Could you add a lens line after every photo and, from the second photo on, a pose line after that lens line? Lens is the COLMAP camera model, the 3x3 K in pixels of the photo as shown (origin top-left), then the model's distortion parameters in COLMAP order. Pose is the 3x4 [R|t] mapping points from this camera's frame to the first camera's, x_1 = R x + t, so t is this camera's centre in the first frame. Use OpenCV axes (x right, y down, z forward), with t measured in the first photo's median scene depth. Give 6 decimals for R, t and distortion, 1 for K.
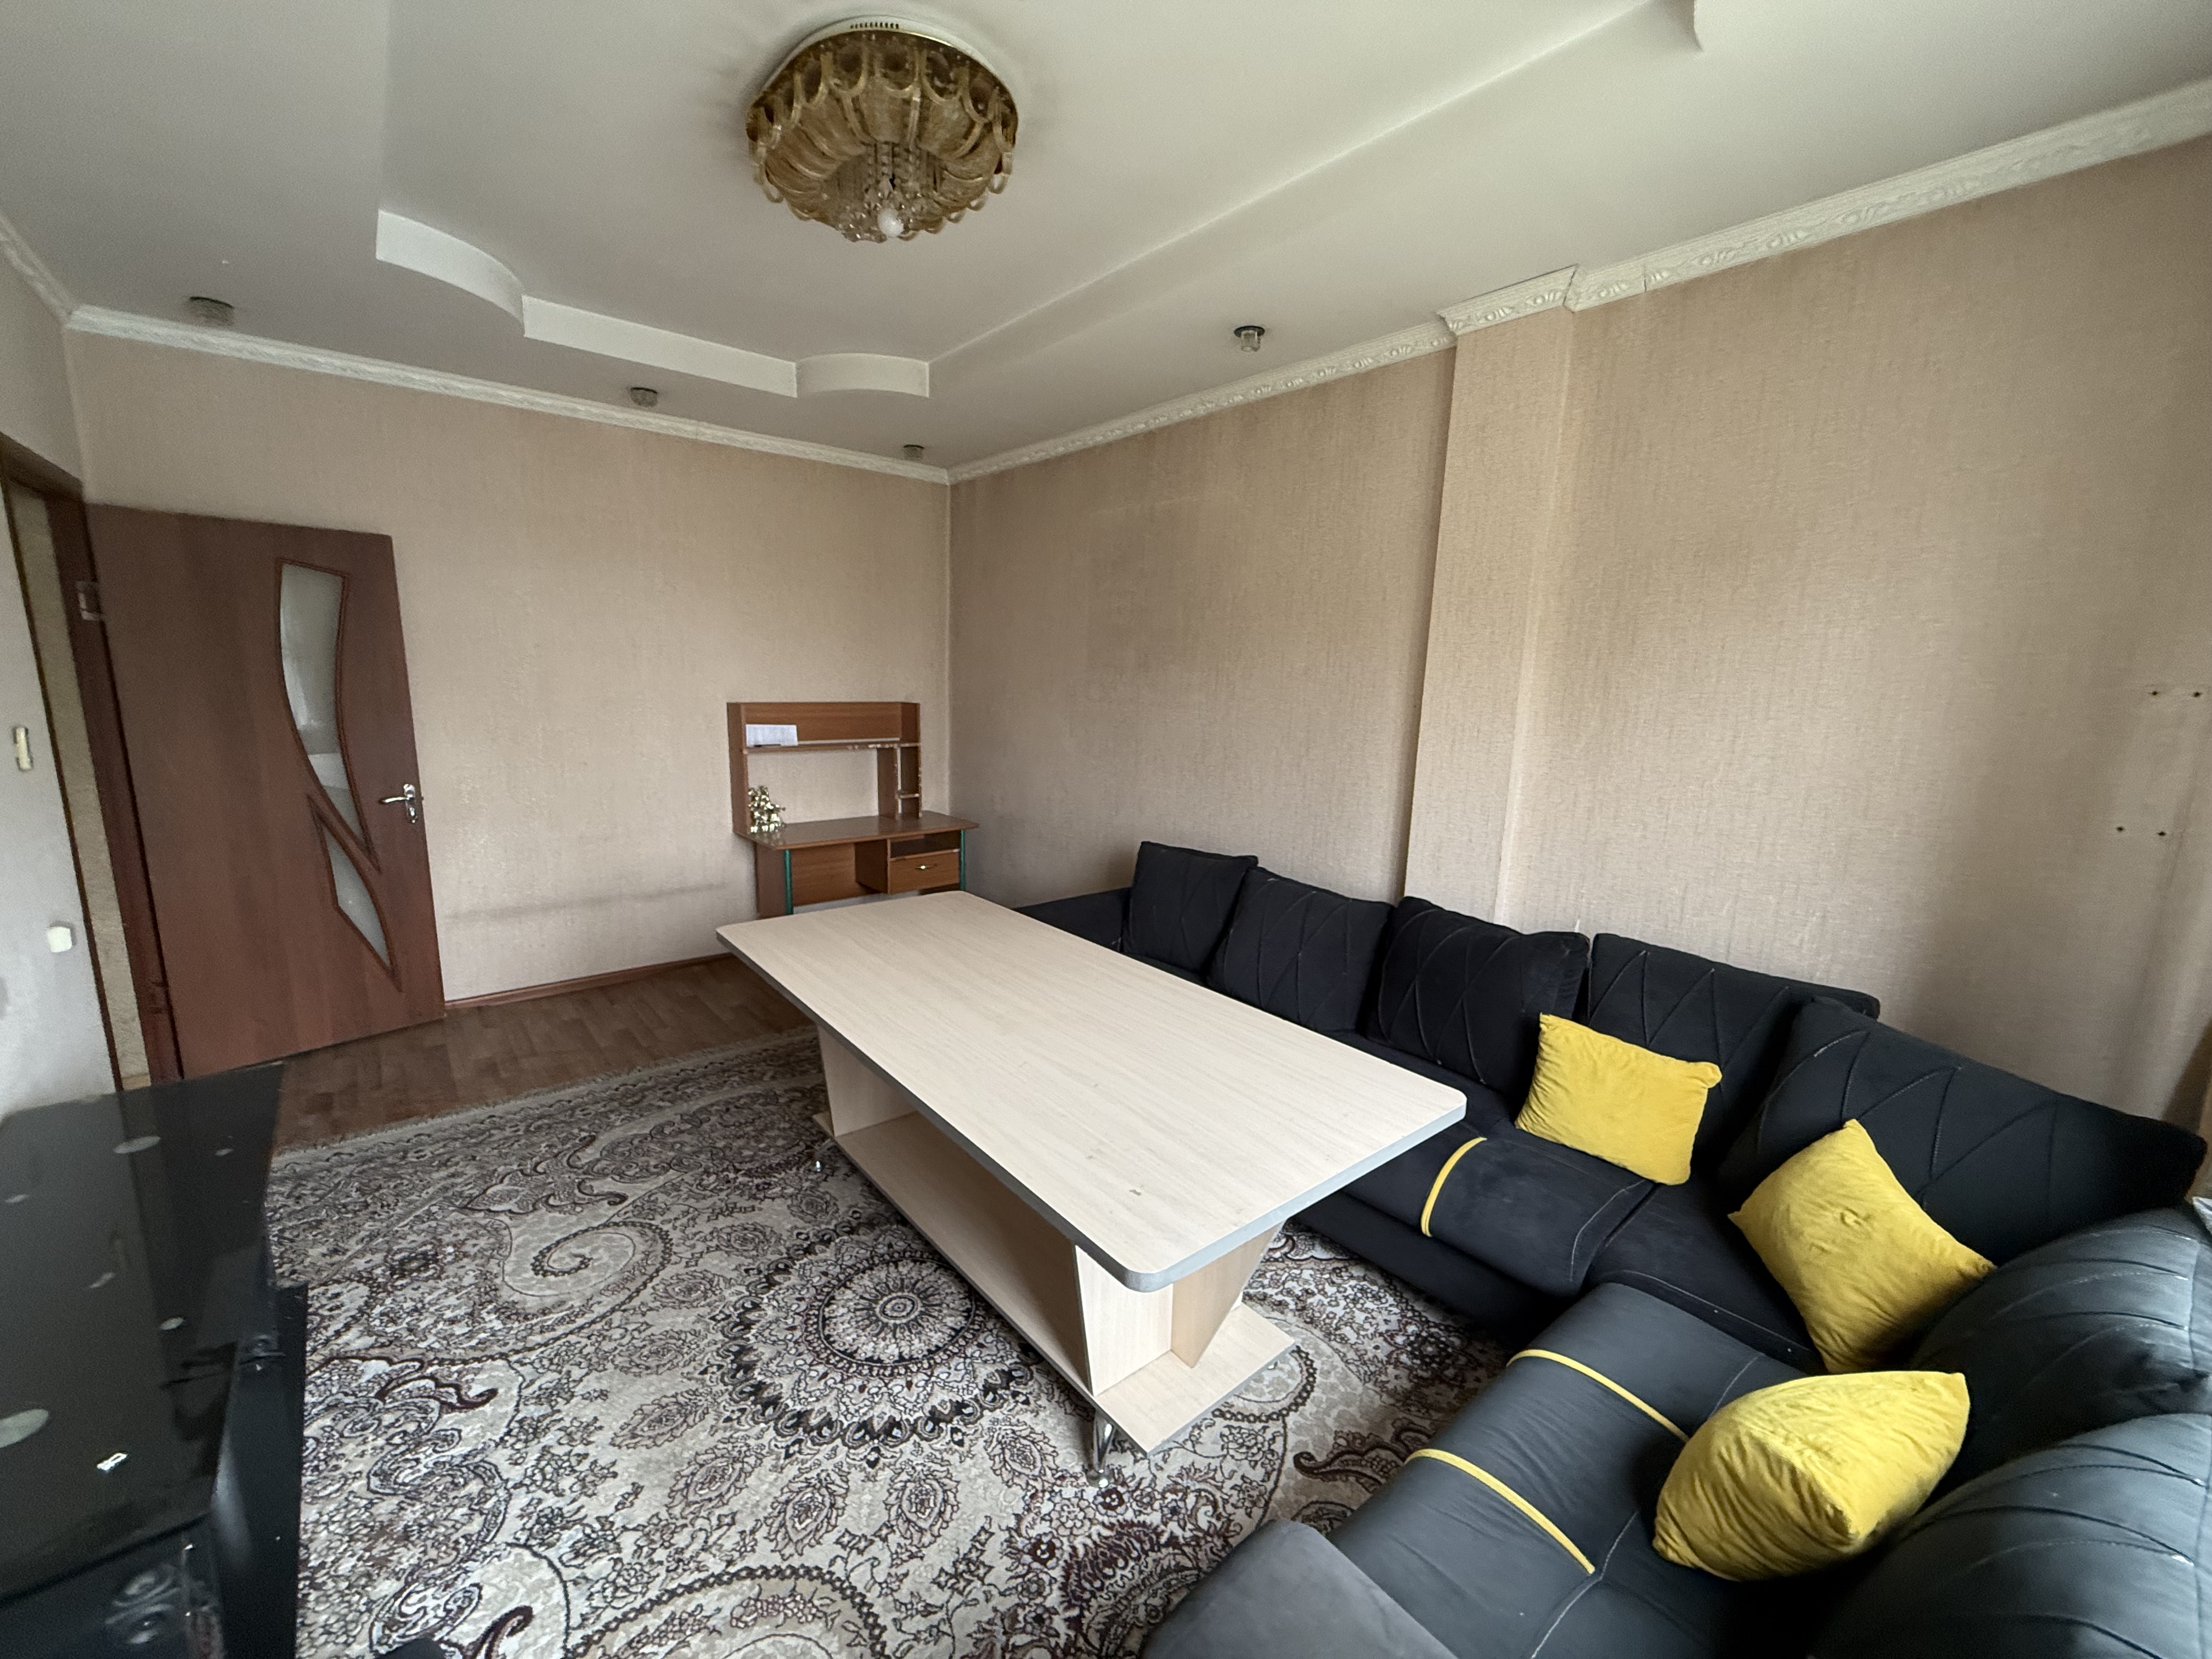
lens RADIAL K [[882.6, 0, 1102.1], [0, 882.6, 834.6], [0, 0, 1]] dist [0.000295, -0.000680]
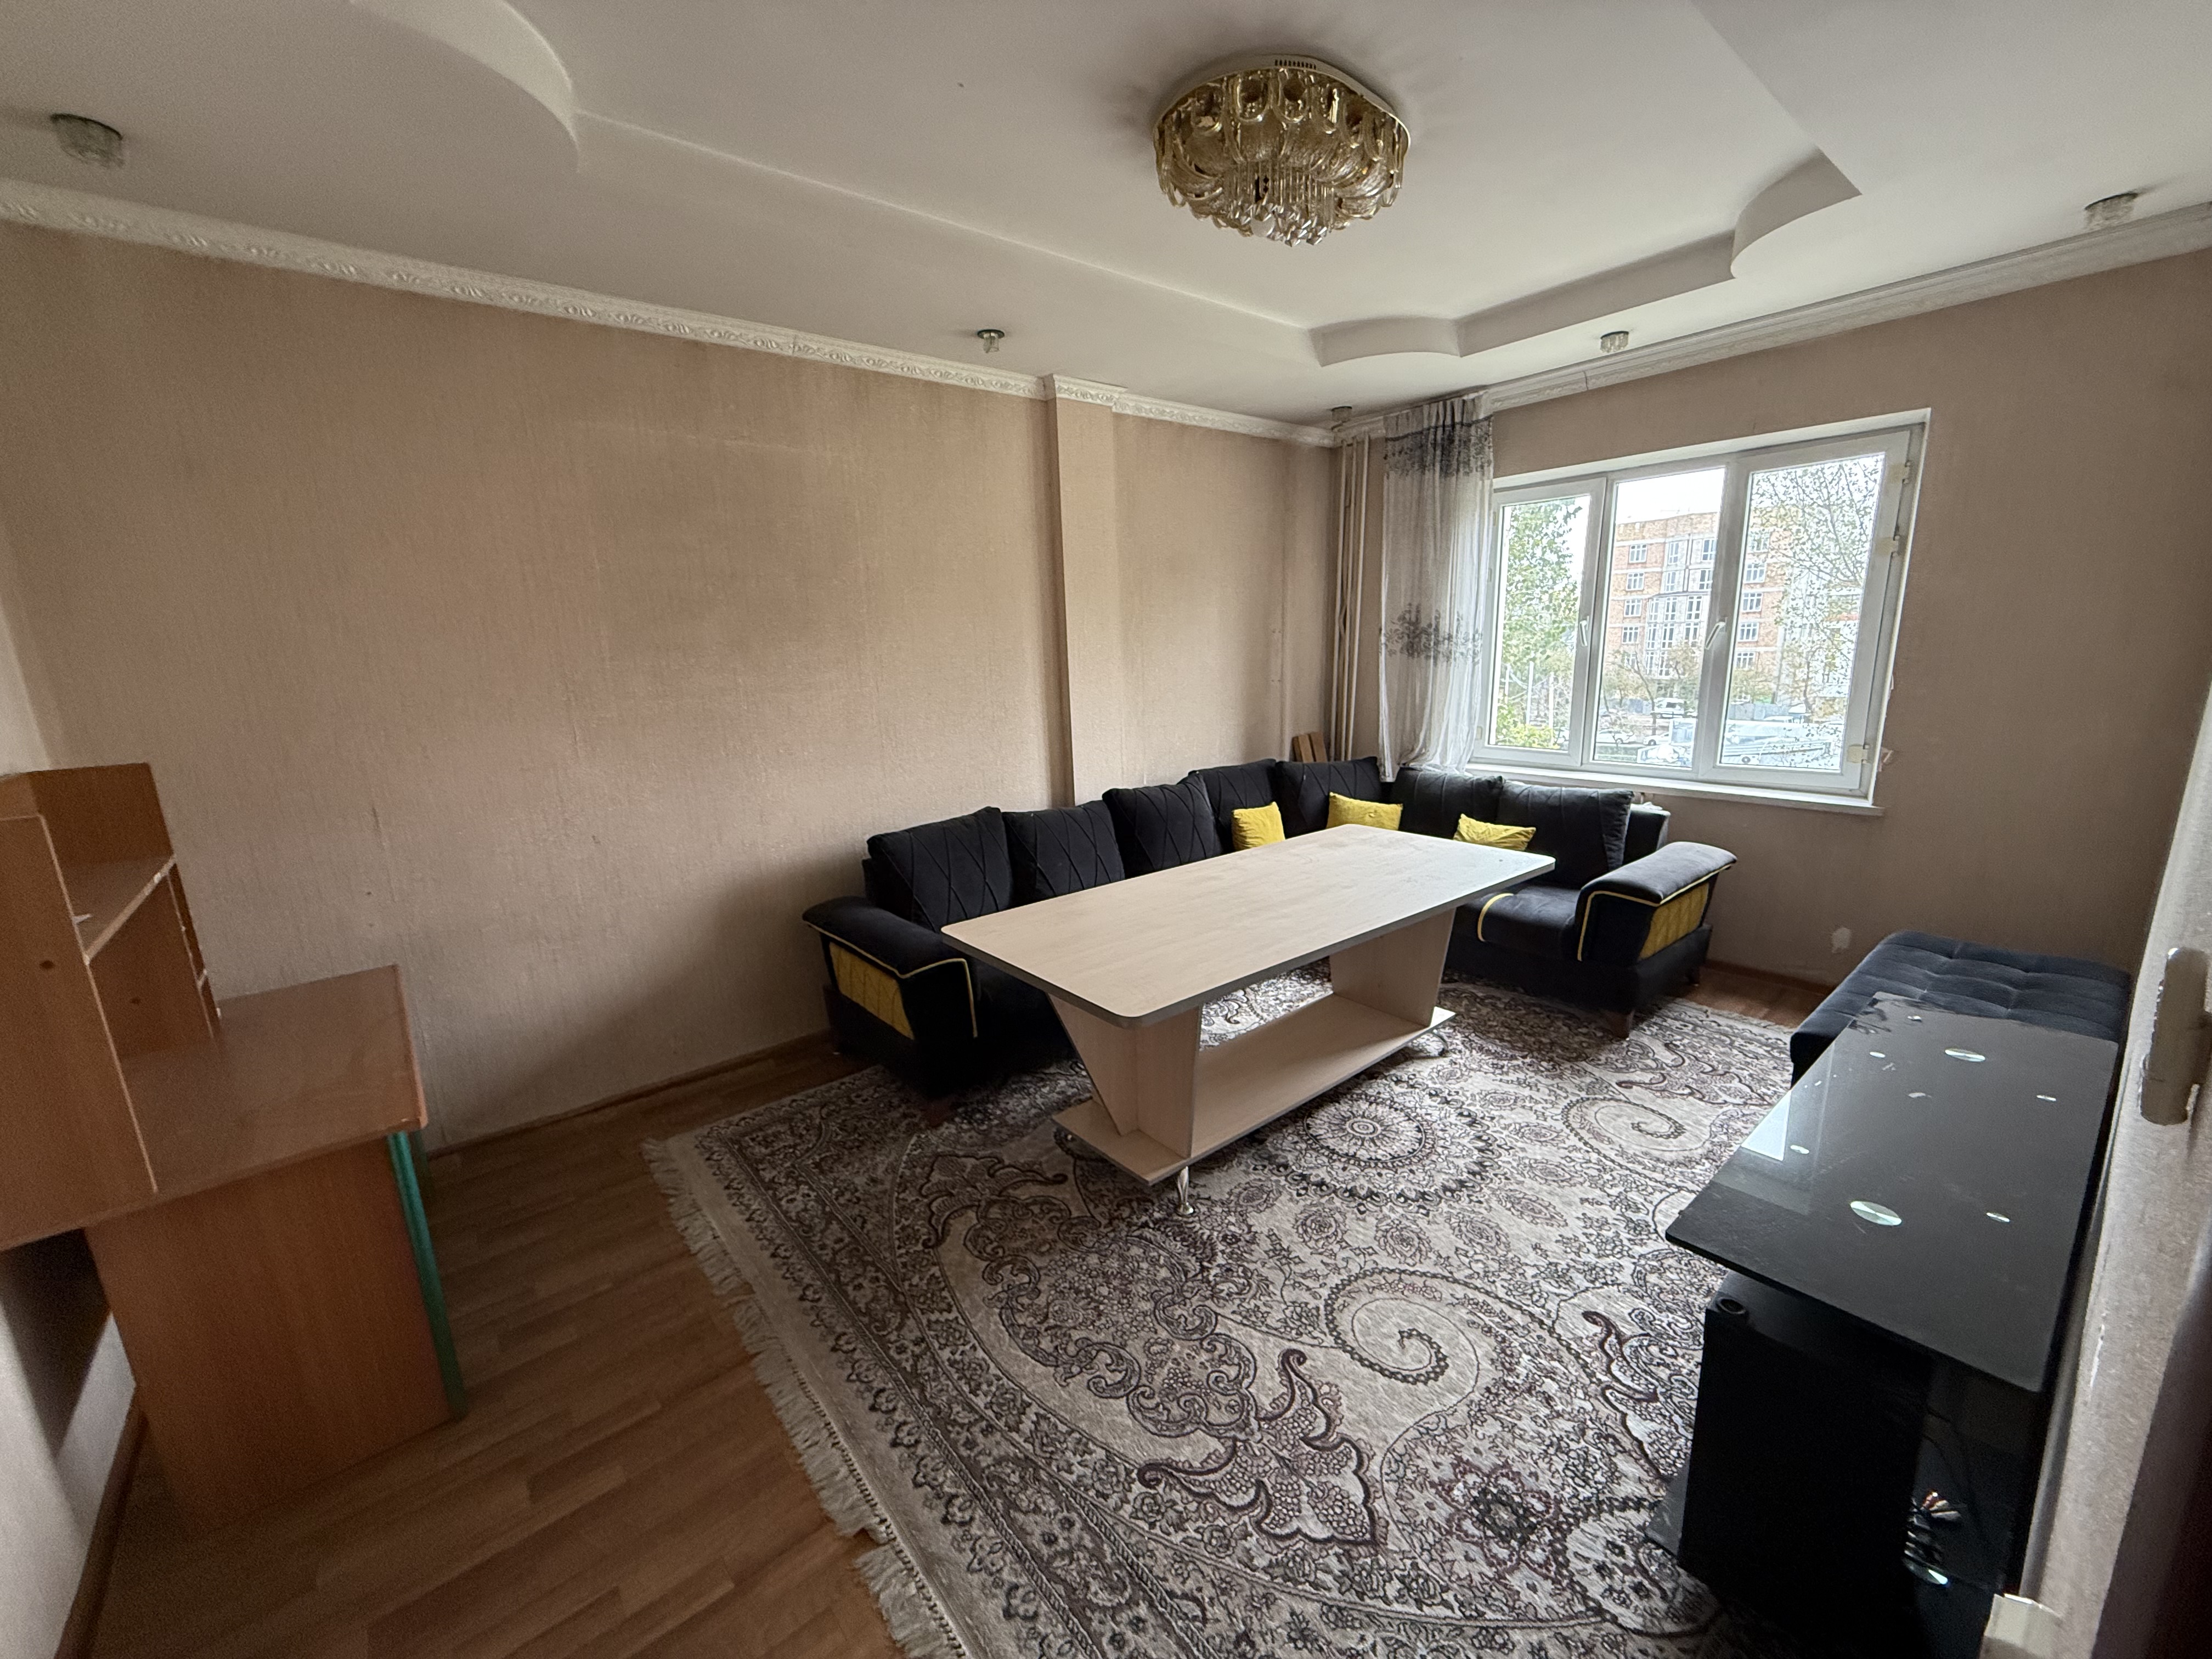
lens RADIAL K [[882.6, 0, 1102.1], [0, 882.6, 834.6], [0, 0, 1]] dist [0.000295, -0.000680]
pose [[0.004782, -0.239210, 0.970956, -1.456768], [0.220611, 0.947296, 0.232295, -0.269074], [-0.975350, 0.213092, 0.057302, 1.270283]]
